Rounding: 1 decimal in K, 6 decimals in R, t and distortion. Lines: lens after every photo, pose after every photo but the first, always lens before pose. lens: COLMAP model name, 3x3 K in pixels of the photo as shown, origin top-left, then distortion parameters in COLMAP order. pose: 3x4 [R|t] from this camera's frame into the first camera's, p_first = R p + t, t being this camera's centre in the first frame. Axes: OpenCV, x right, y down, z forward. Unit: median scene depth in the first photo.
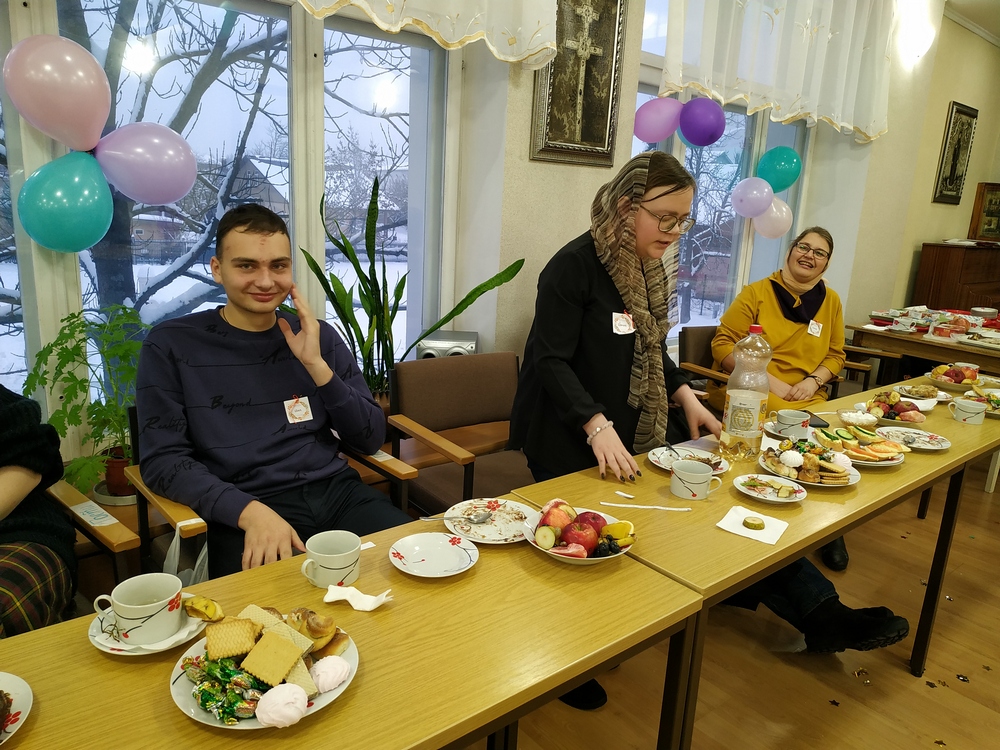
lens RADIAL K [[726.8, 0, 500.0], [0, 726.8, 375.0], [0, 0, 1]] dist [0.001980, -0.010339]
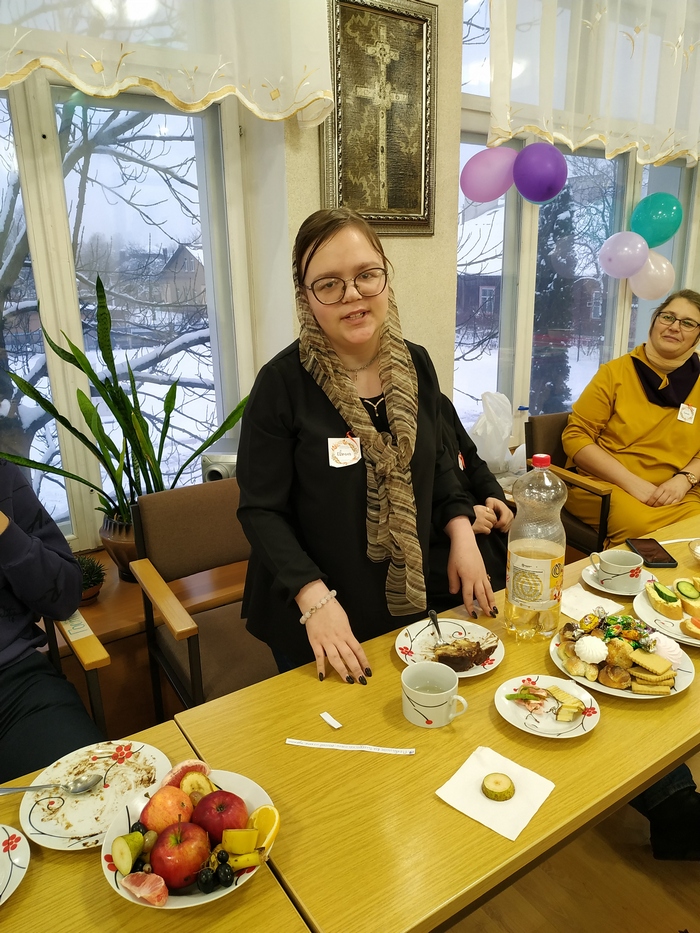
lens RADIAL K [[677.8, 0, 350.0], [0, 677.8, 466.5], [0, 0, 1]] dist [-0.010803, 0.002141]
pose [[0.991543, -0.041221, -0.123059, 0.161862], [0.047096, 0.997866, 0.045219, -0.063022], [0.120933, -0.050632, 0.991369, 0.209931]]
